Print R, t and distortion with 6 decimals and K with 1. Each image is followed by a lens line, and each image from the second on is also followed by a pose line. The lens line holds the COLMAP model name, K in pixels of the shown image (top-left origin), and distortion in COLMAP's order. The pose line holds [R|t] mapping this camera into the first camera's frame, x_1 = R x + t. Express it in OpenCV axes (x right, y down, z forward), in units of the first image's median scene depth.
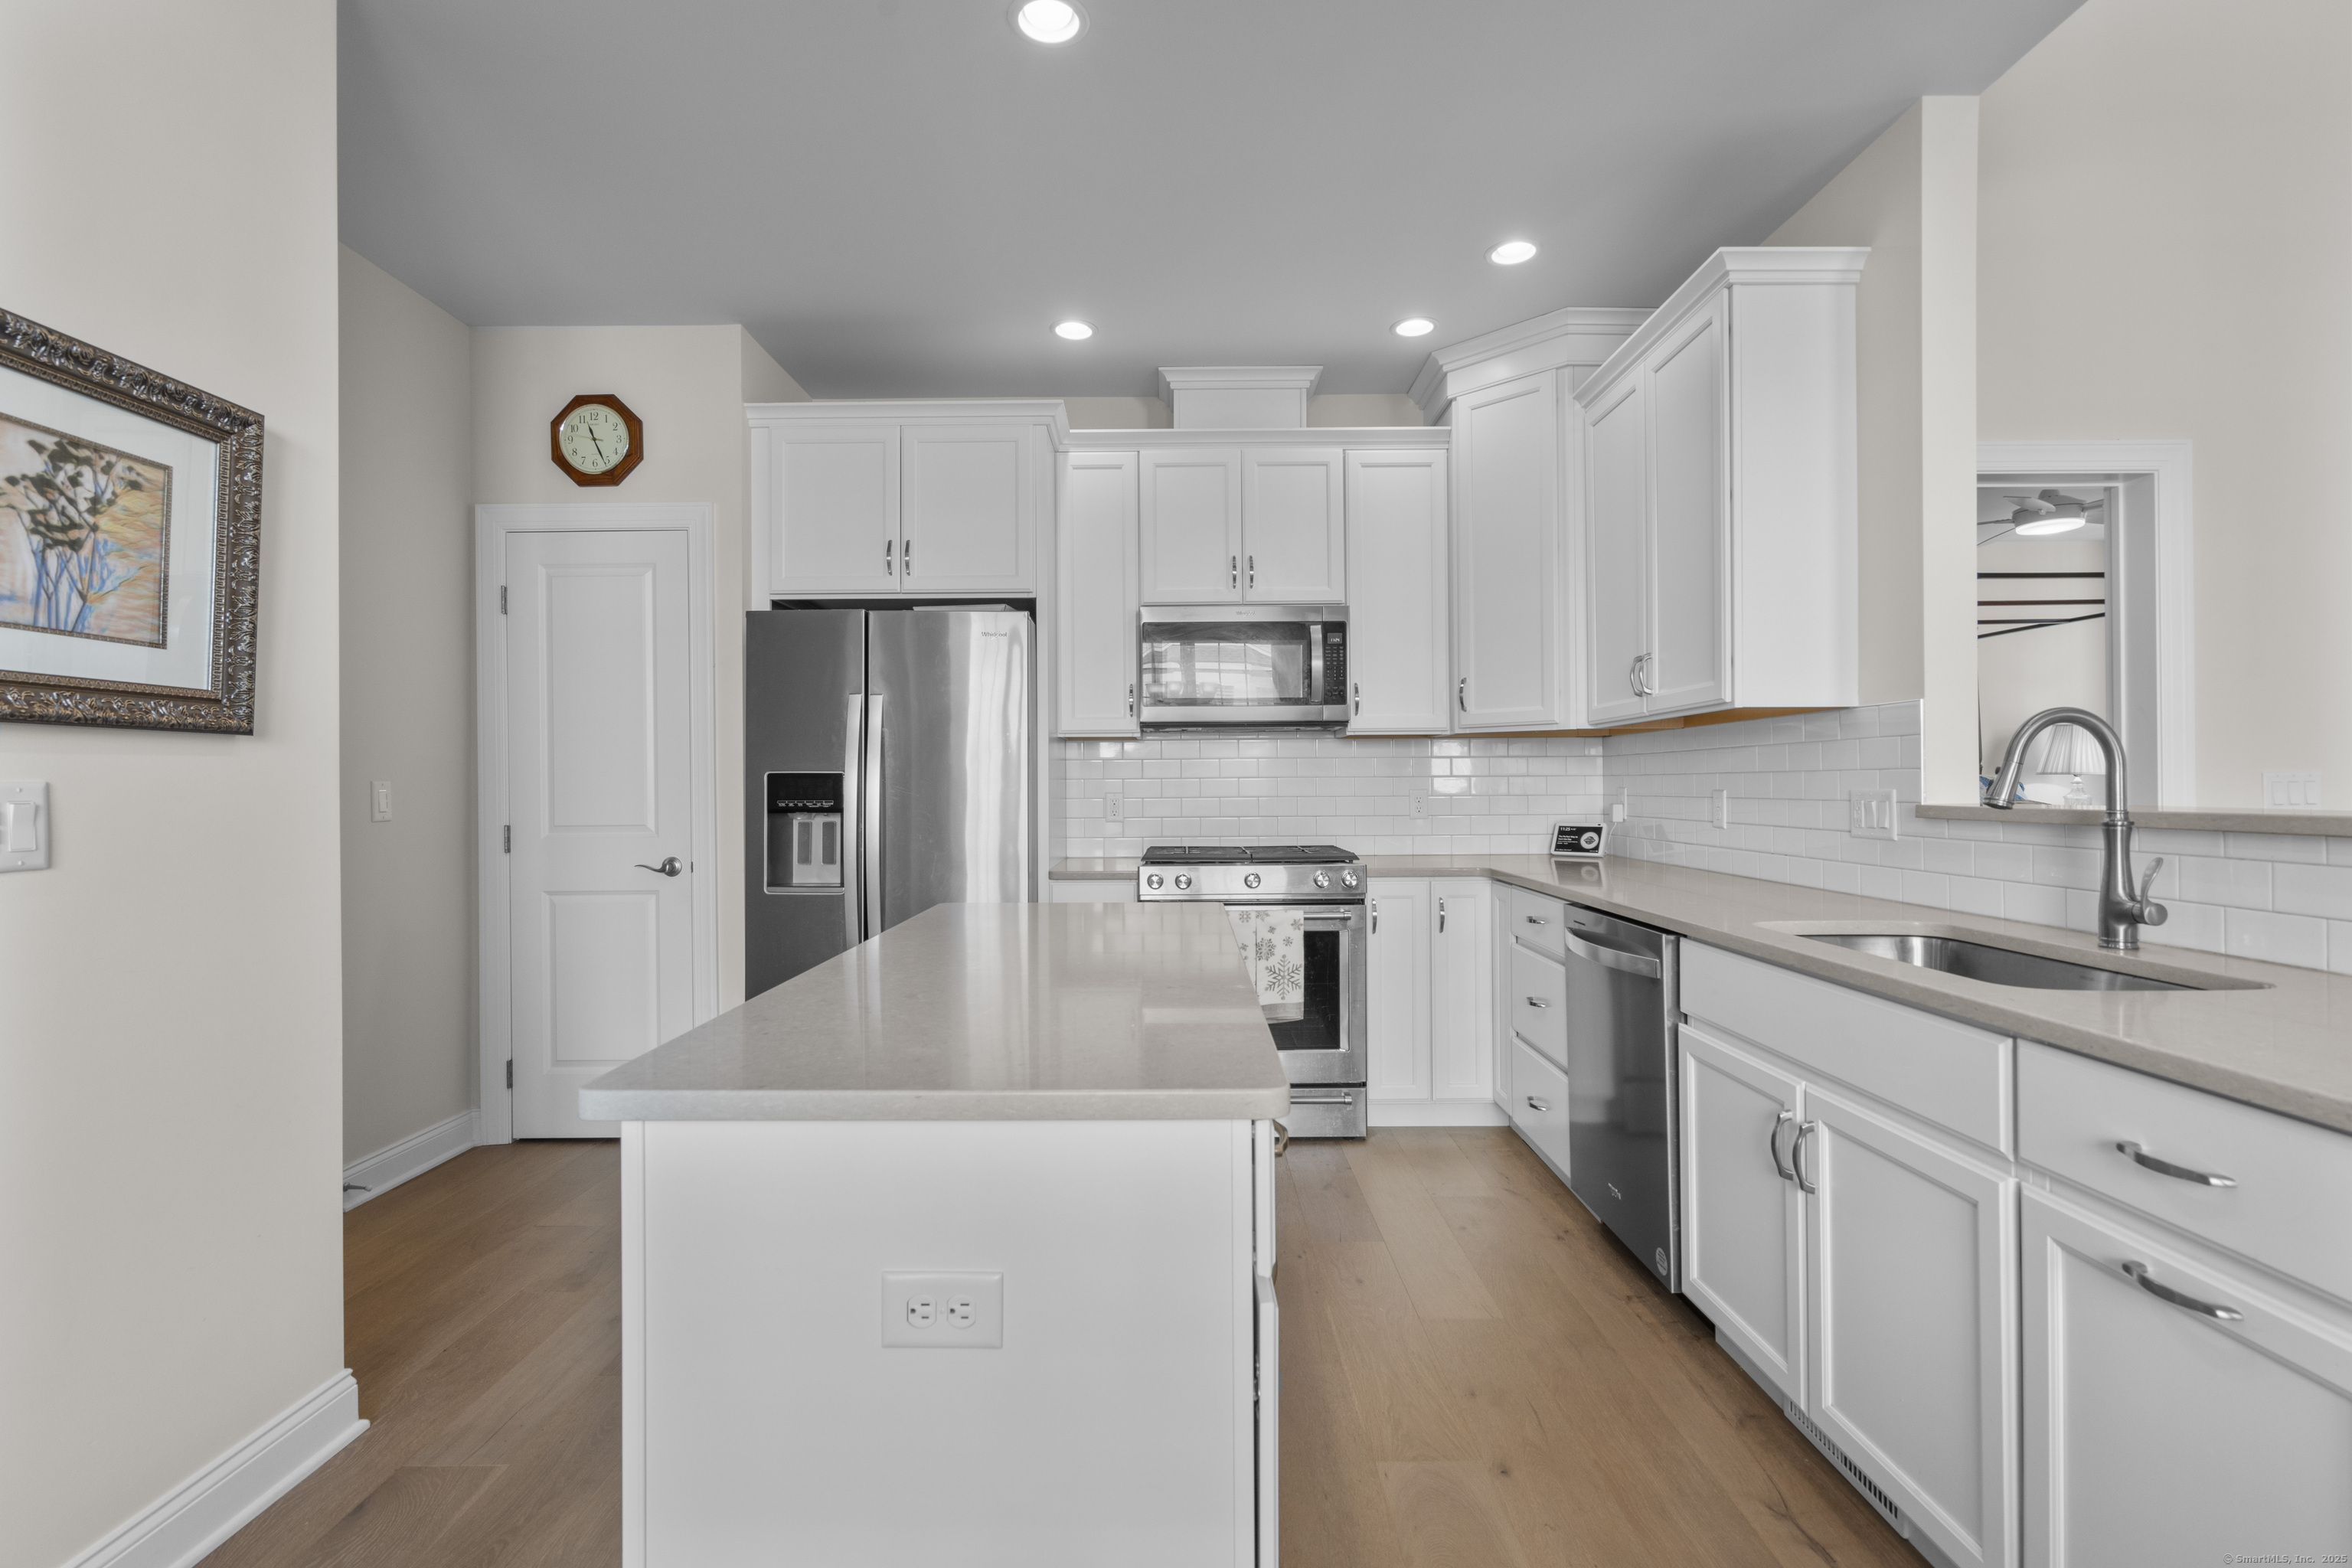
lens RADIAL K [[1074.8, 0, 1172.6], [0, 1074.8, 777.0], [0, 0, 1]] dist [-0.008618, 0.005456]
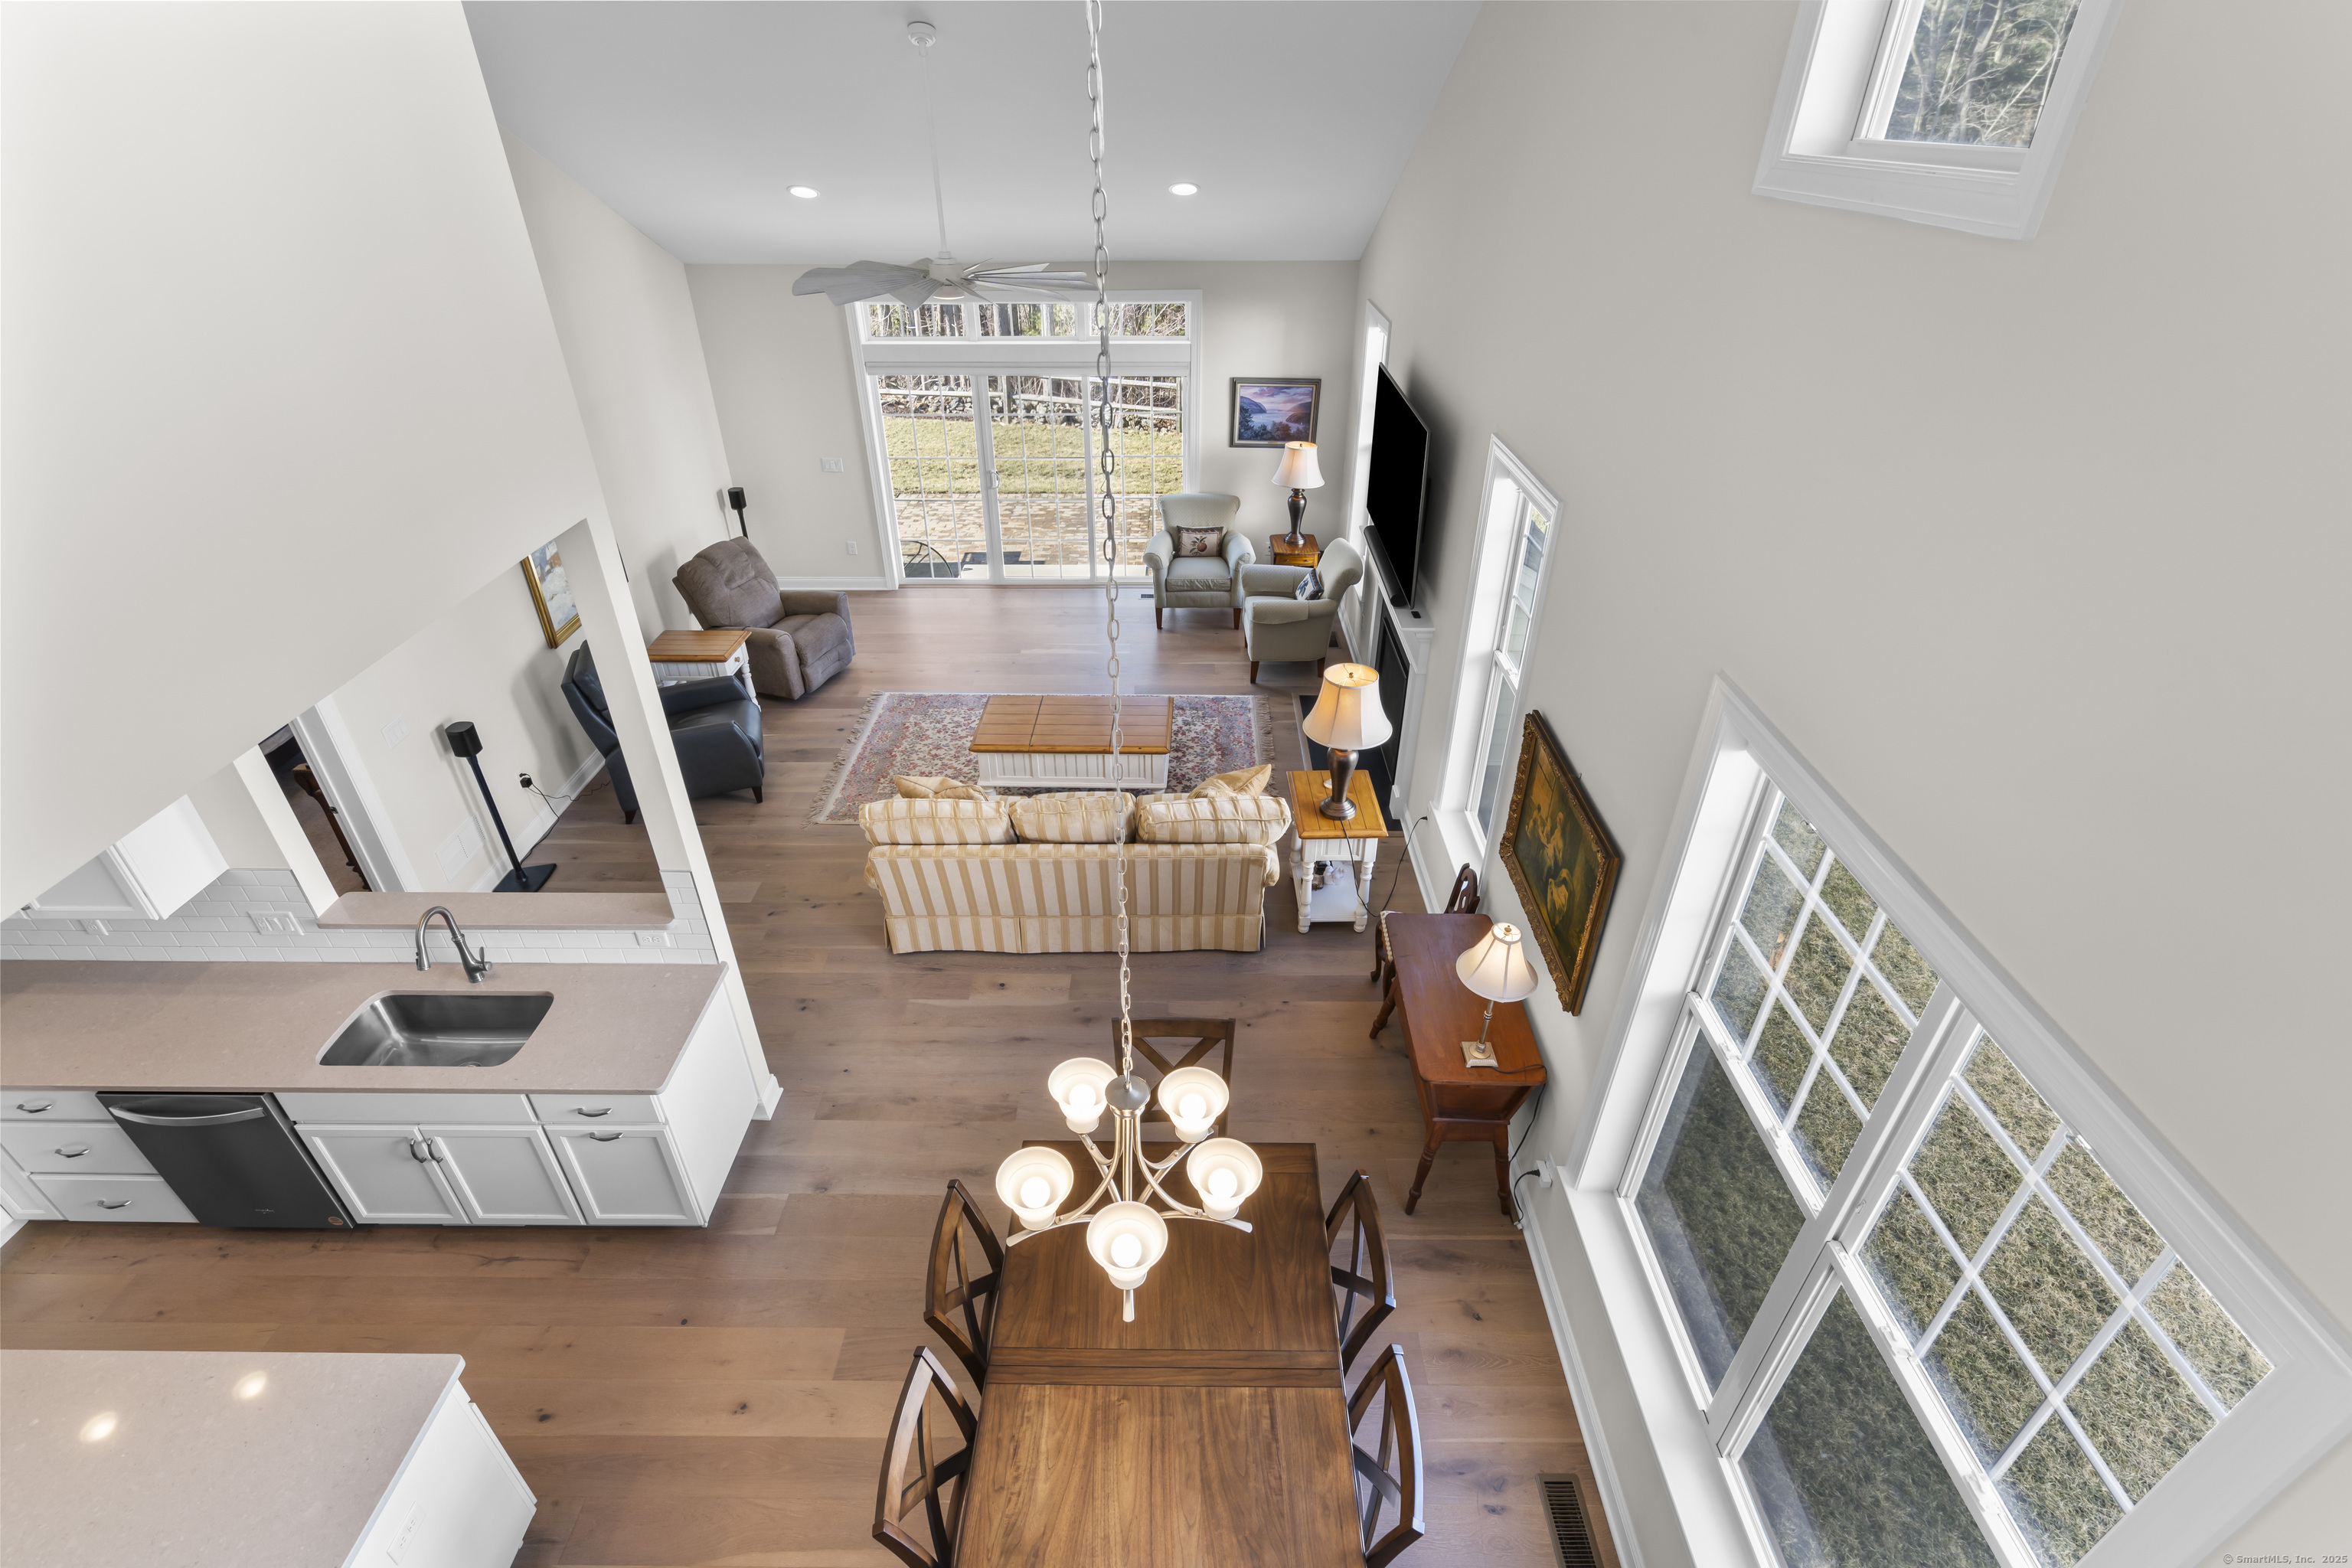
lens RADIAL K [[1074.8, 0, 1172.6], [0, 1074.8, 777.0], [0, 0, 1]] dist [-0.008618, 0.005456]
pose [[0.005284, -0.528454, 0.848945, -0.508792], [-0.004633, 0.848935, 0.528477, -0.865060], [-0.999975, -0.006726, 0.002038, -0.305070]]
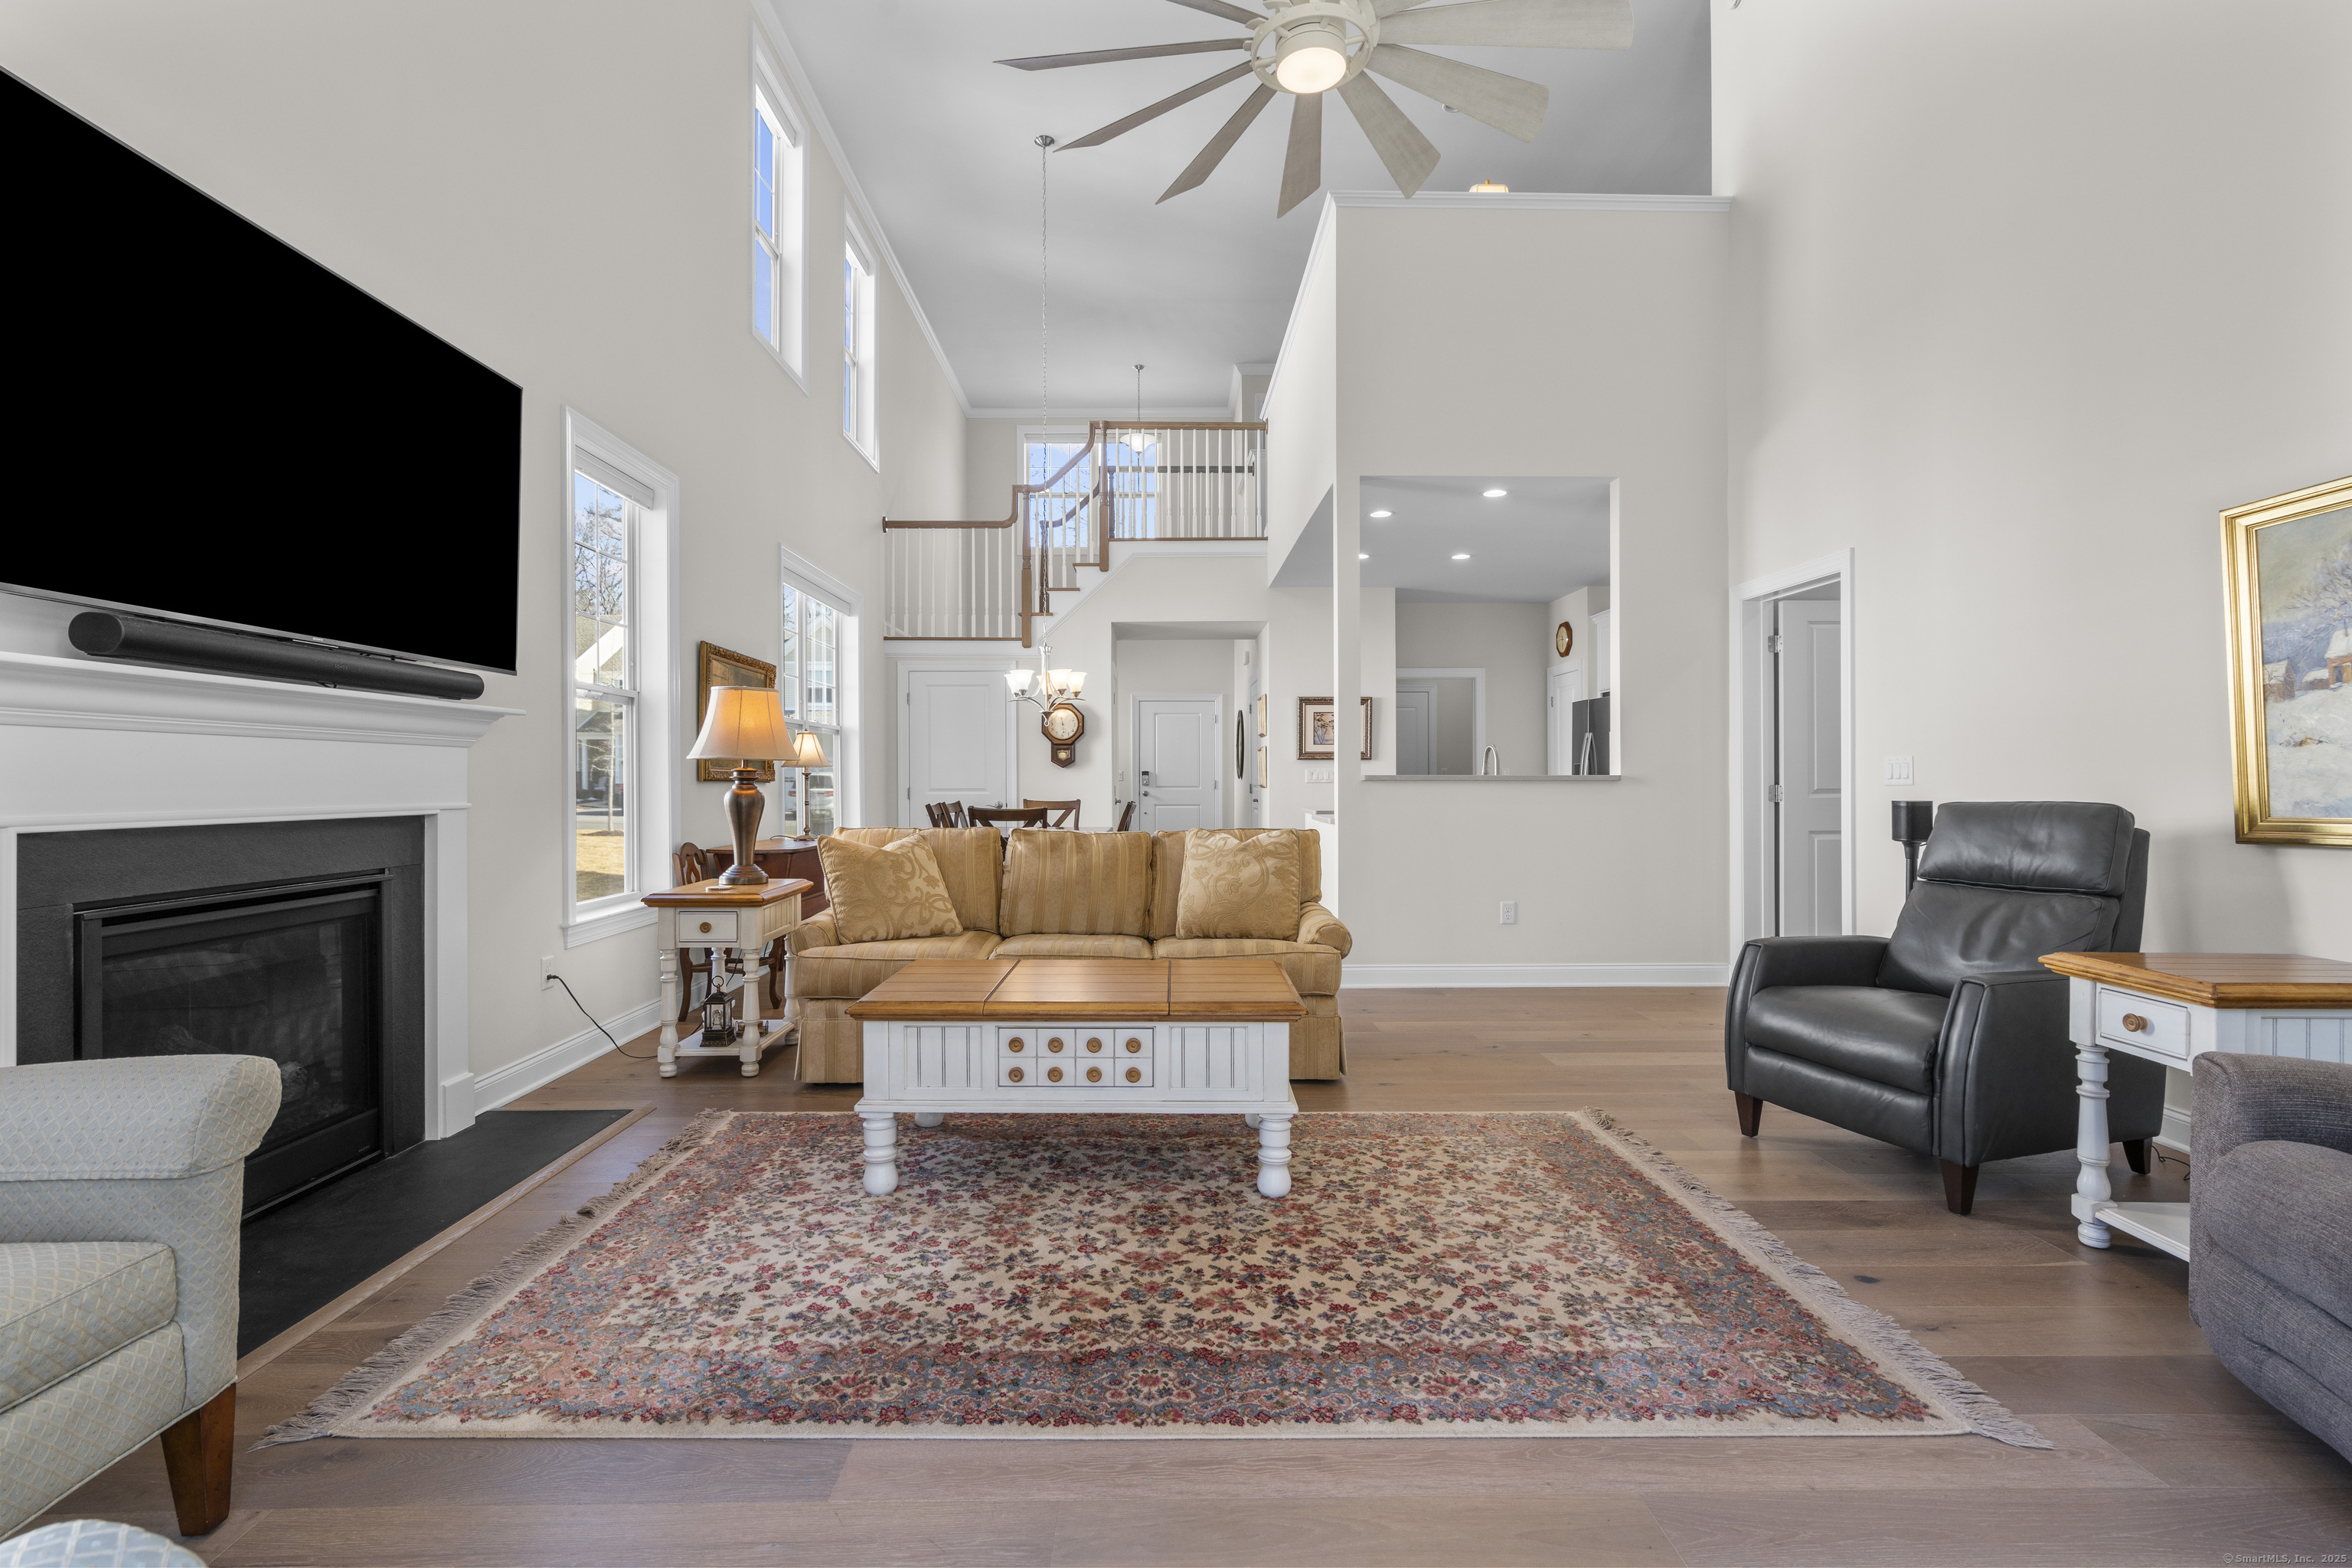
lens RADIAL K [[1069.5, 0, 1172.8], [0, 1069.5, 778.2], [0, 0, 1]] dist [-0.006763, 0.004483]
pose [[0.021165, 0.005521, -0.999761, 2.459884], [0.007631, 0.999955, 0.005684, 0.007978], [0.999747, -0.007750, 0.021122, -0.035757]]
